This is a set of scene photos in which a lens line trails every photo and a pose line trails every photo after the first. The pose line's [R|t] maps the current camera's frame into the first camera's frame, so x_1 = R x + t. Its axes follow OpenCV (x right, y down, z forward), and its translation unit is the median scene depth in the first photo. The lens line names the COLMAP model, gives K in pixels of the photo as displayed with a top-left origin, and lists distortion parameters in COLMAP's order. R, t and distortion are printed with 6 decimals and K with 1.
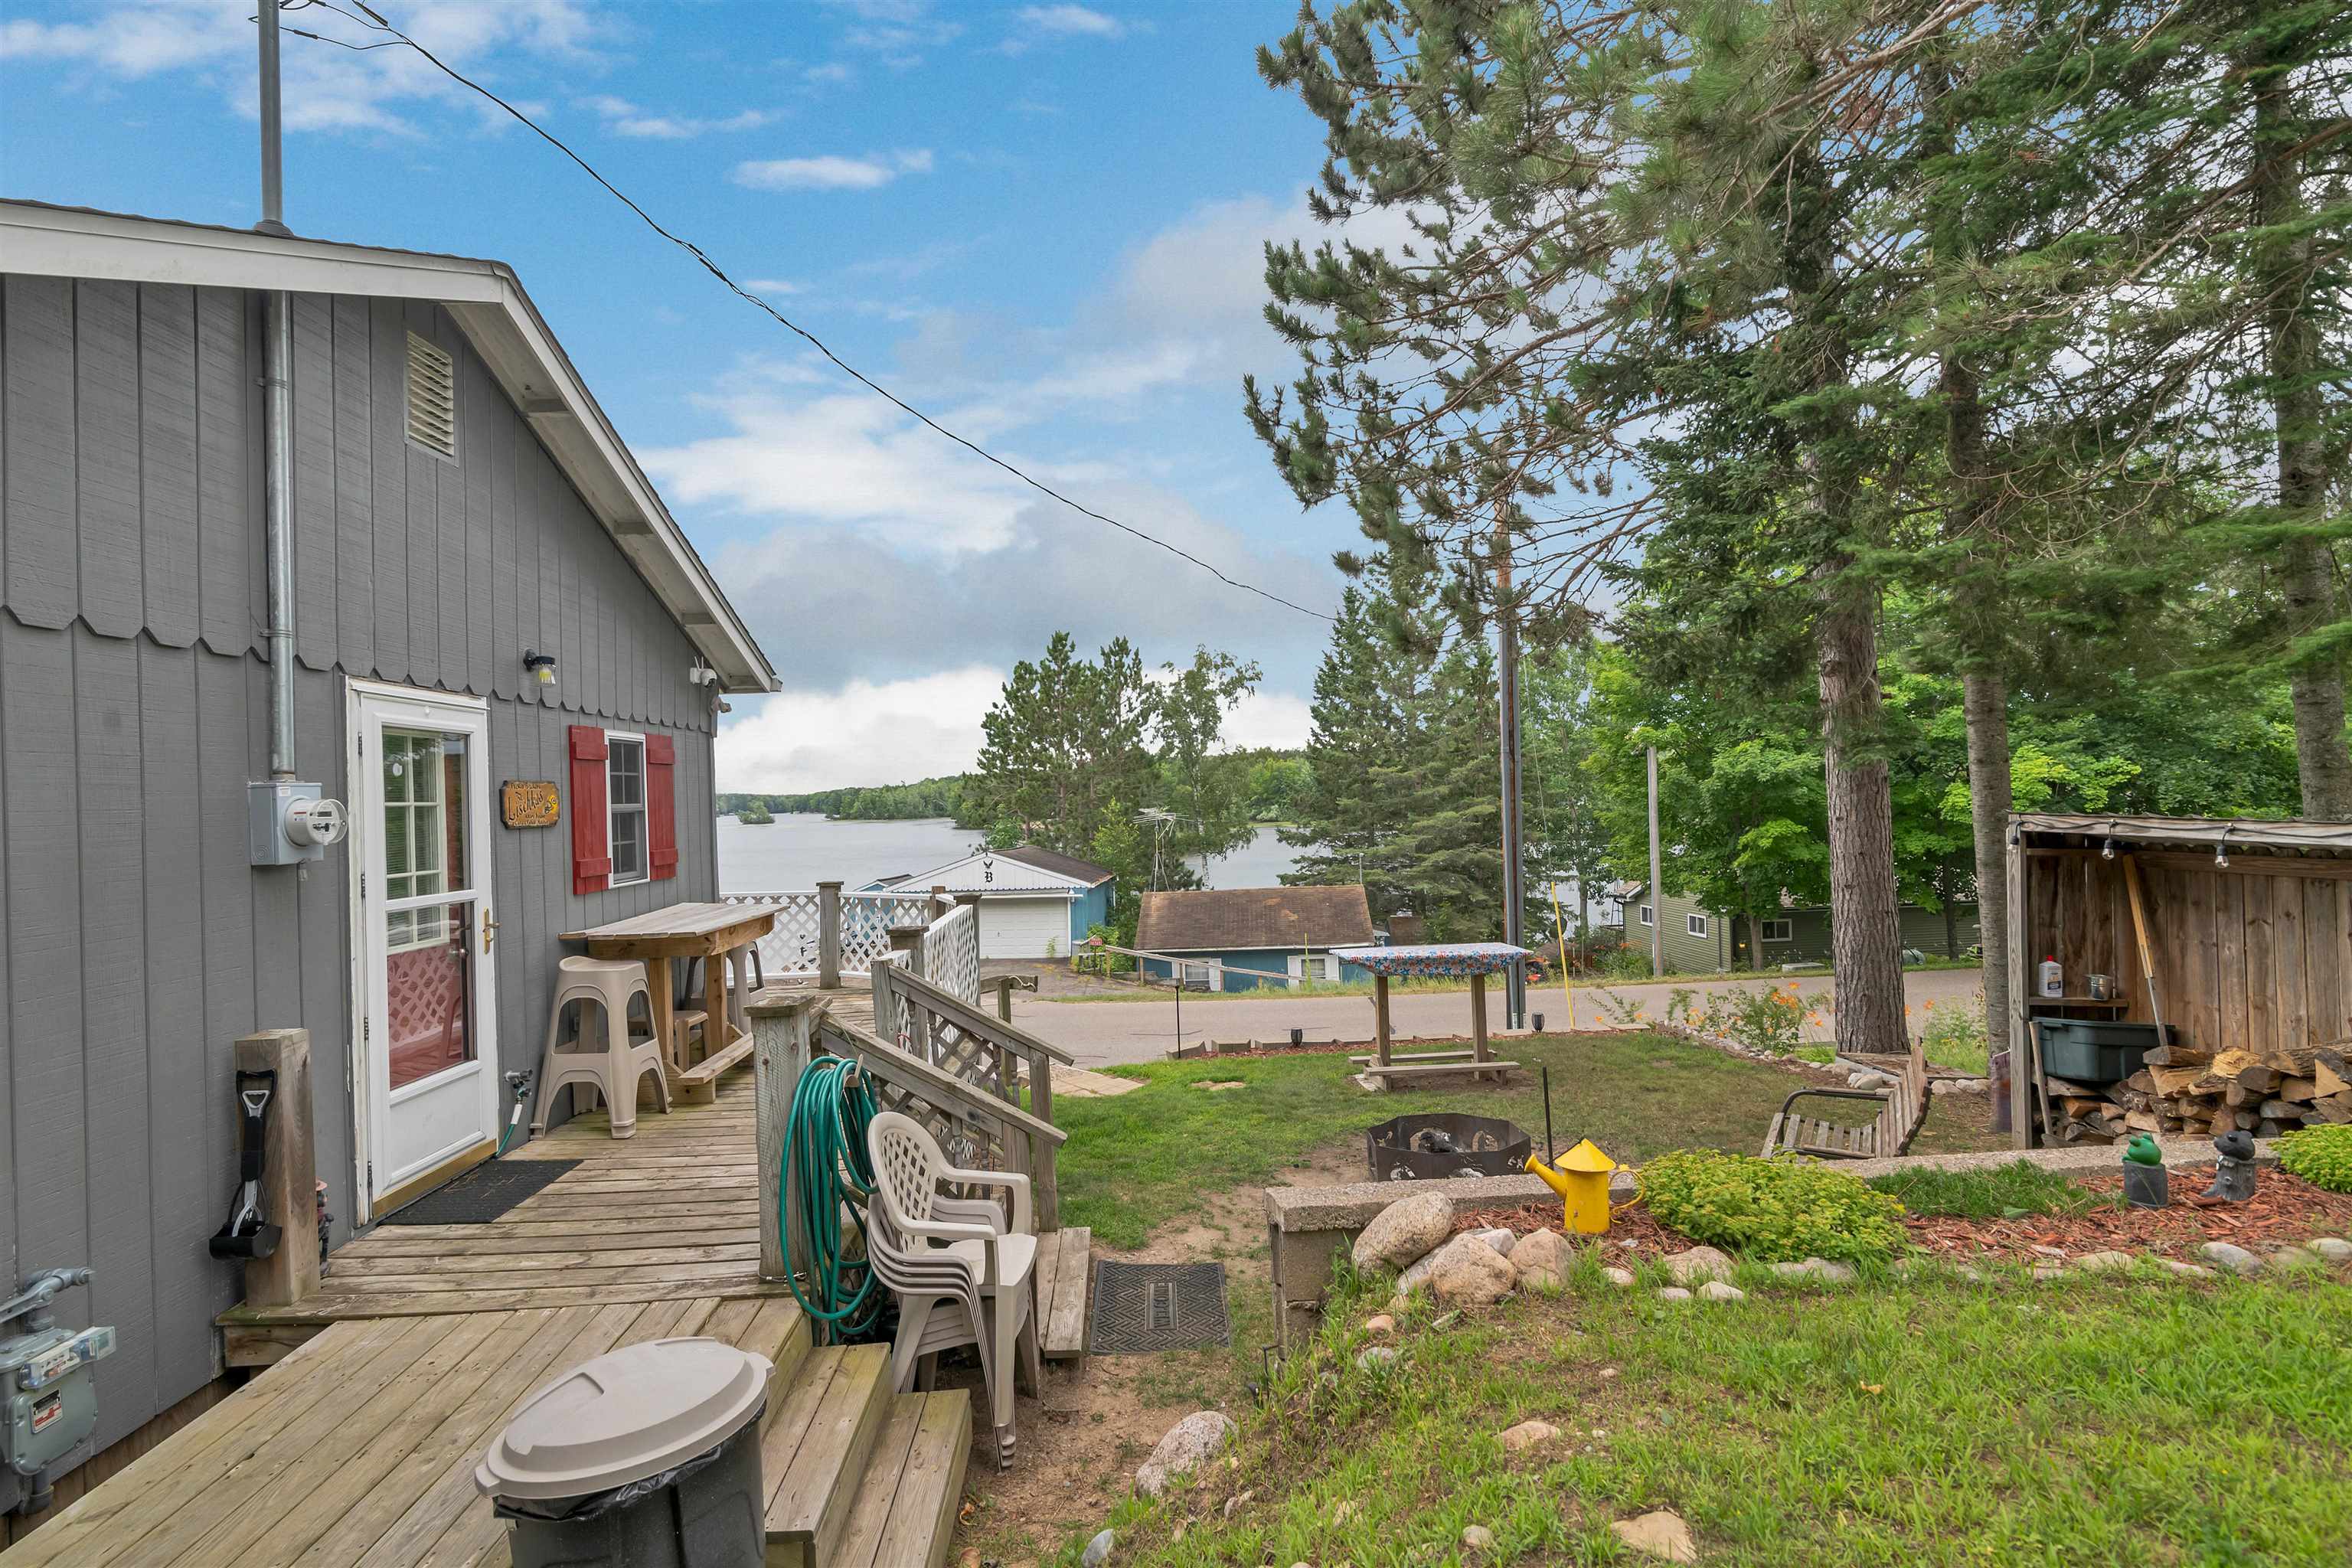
lens RADIAL K [[1086.7, 0, 1174.5], [0, 1086.7, 800.4], [0, 0, 1]] dist [0.000362, -0.000219]
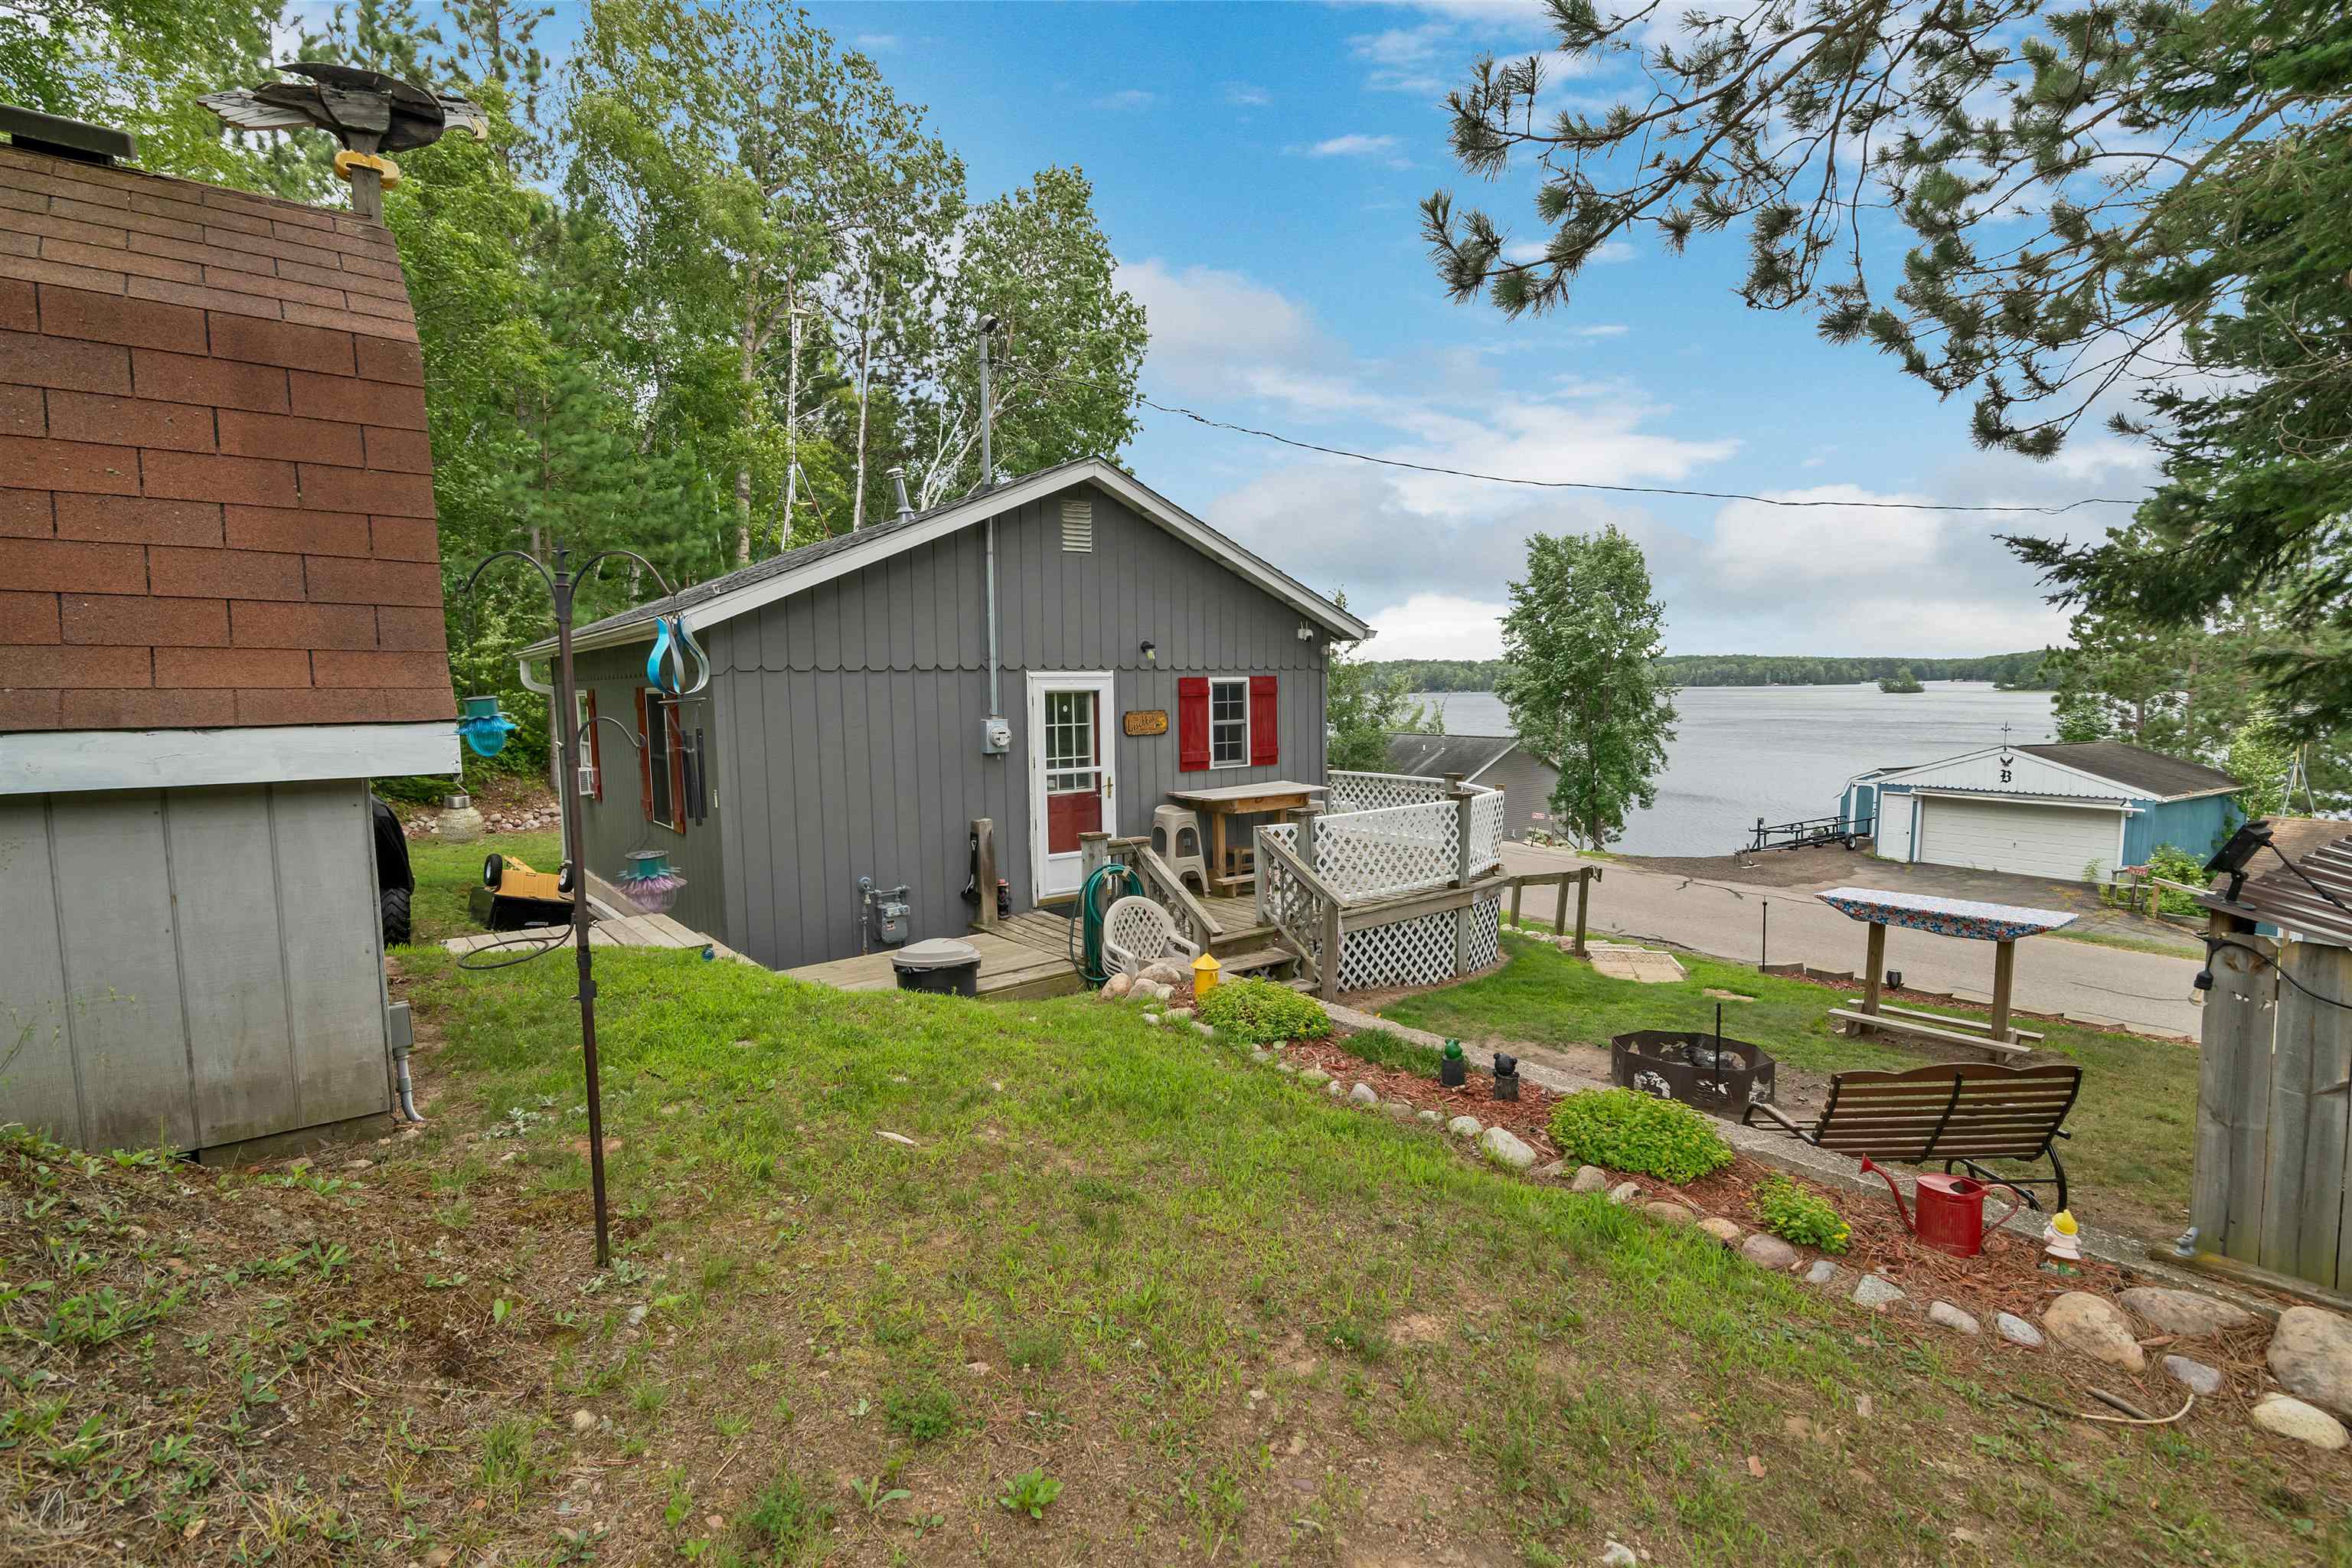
lens RADIAL K [[1126.9, 0, 1219.3], [0, 1126.9, 793.7], [0, 0, 1]] dist [-0.000261, -0.000001]
pose [[0.592721, 0.099927, -0.799185, 1.177730], [-0.005972, 0.992791, 0.119705, -0.121124], [0.805386, -0.066179, 0.589045, -0.072361]]
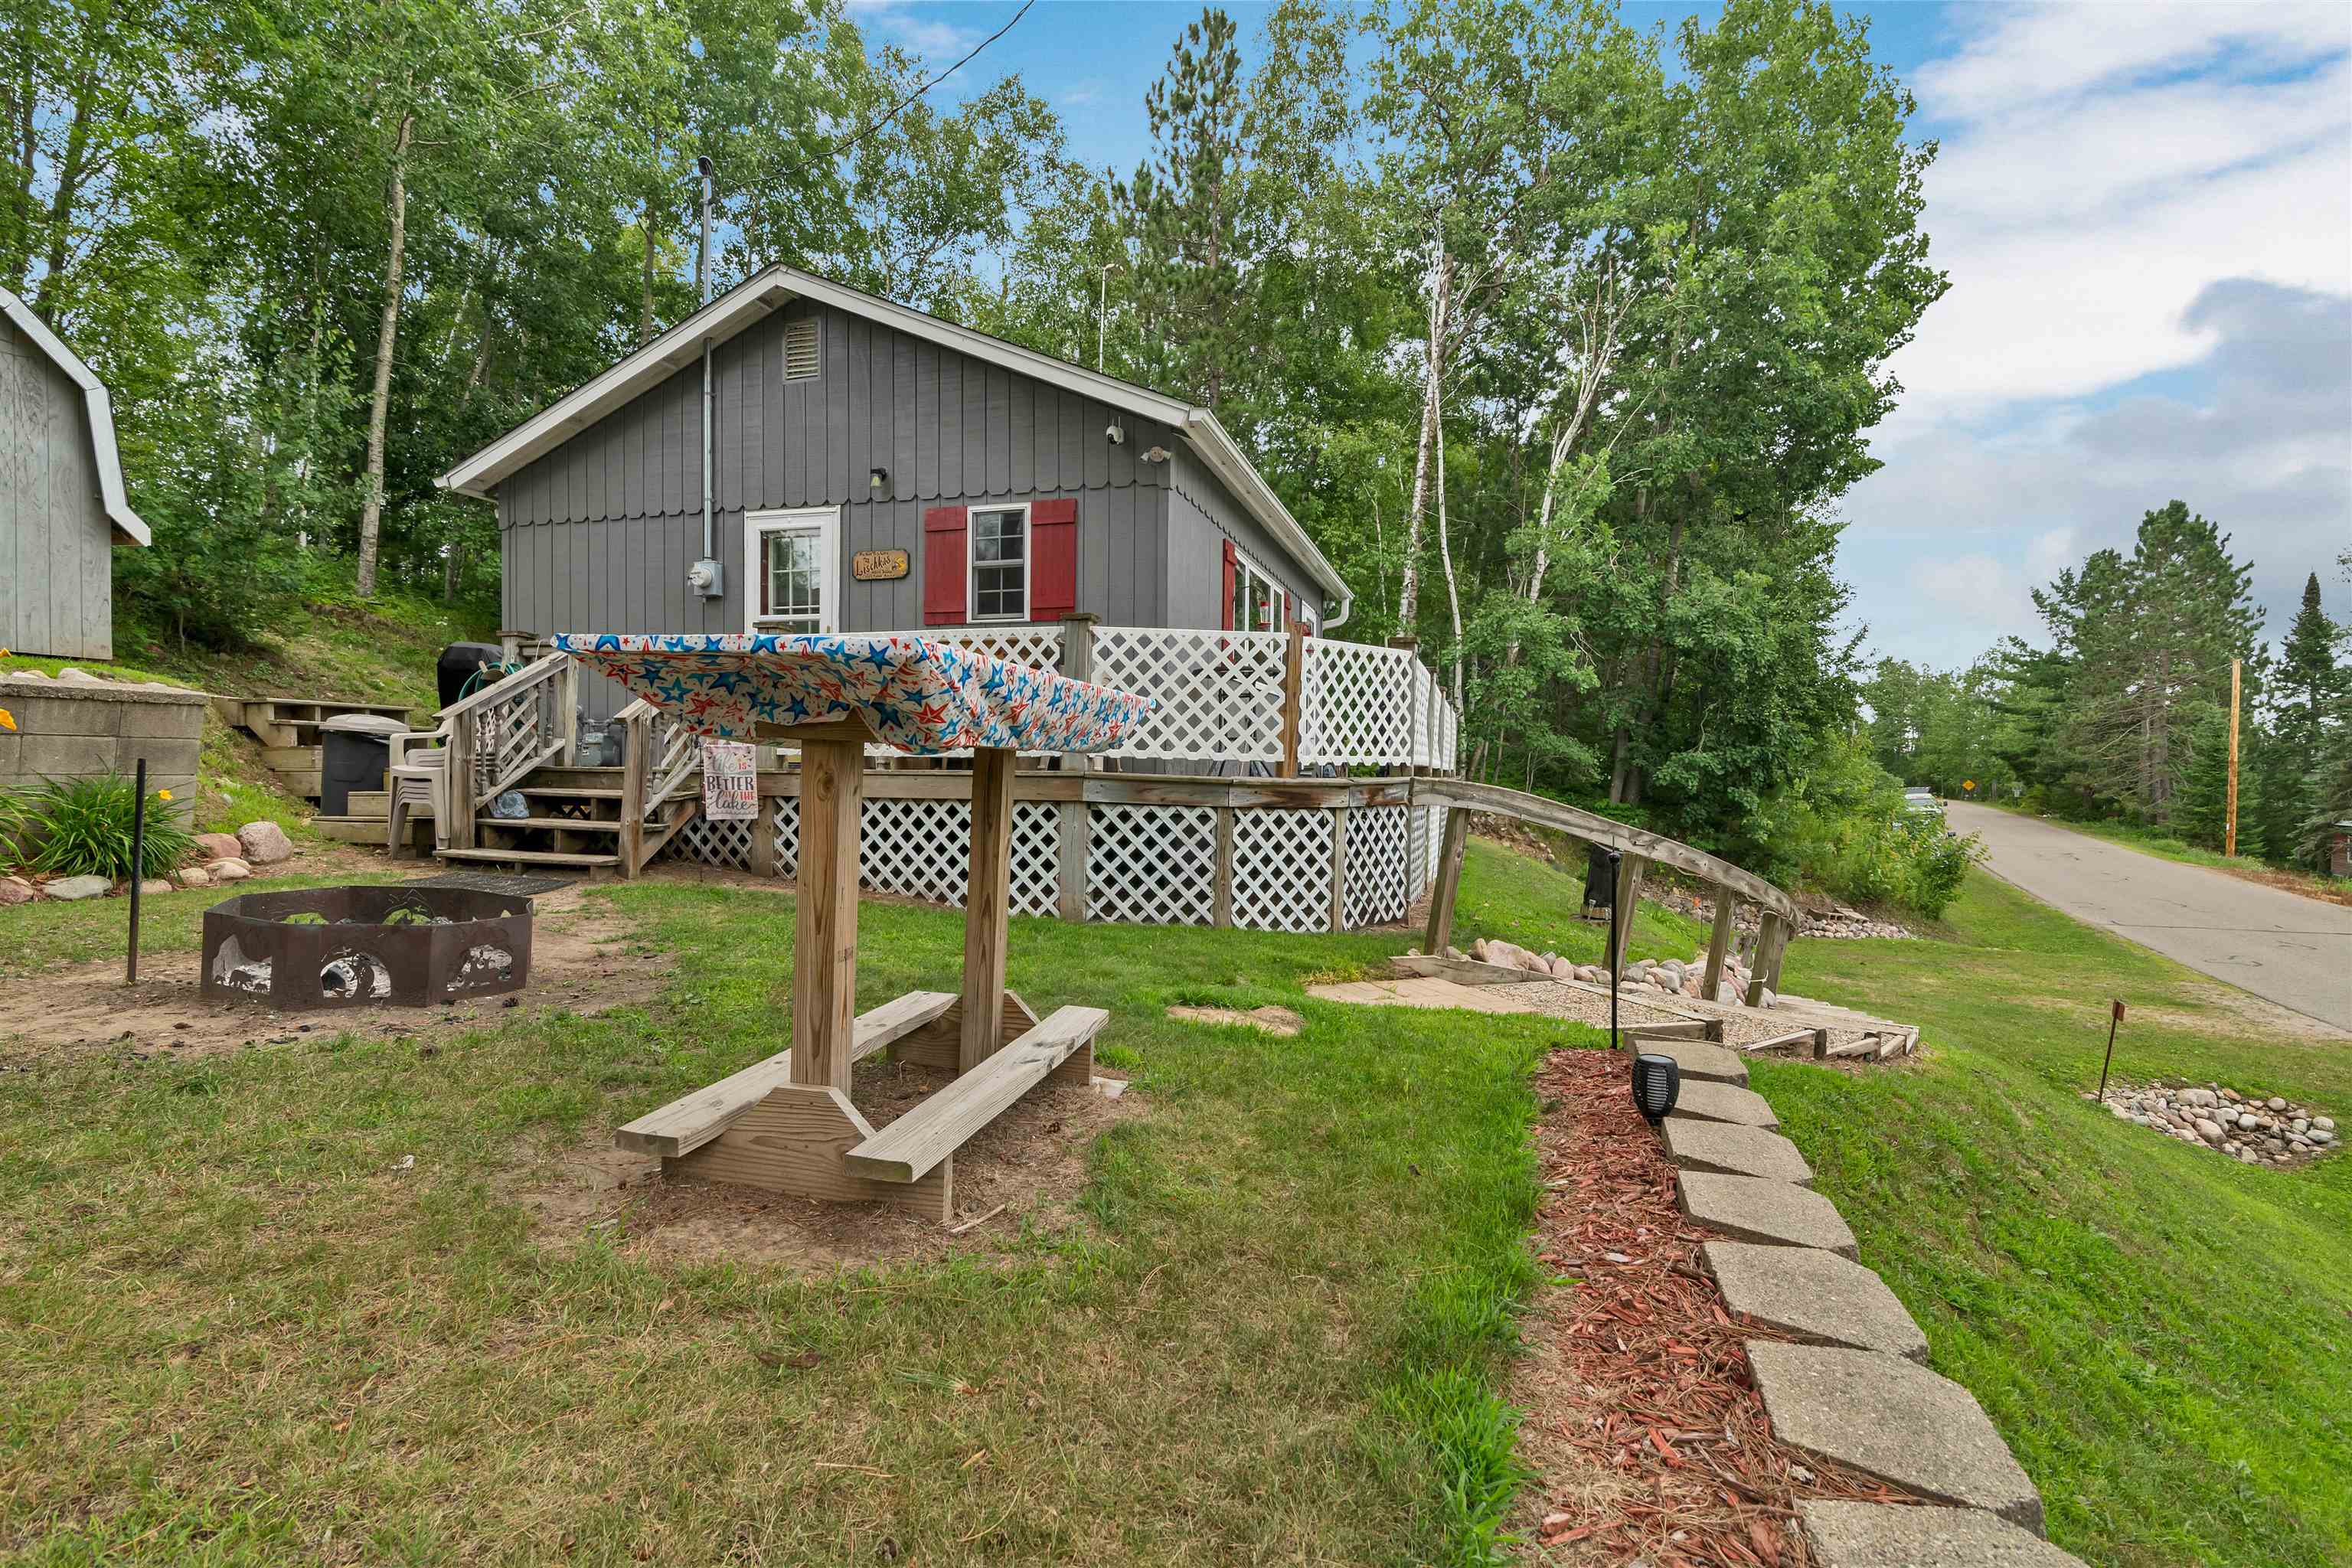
lens RADIAL K [[1094.5, 0, 1176.0], [0, 1094.5, 784.0], [0, 0, 1]] dist [0.000816, 0.000258]
pose [[-0.302313, 0.037469, -0.952472, 0.906813], [-0.002400, 0.999194, 0.040069, 0.285956], [0.953206, 0.014399, -0.301979, 2.095334]]
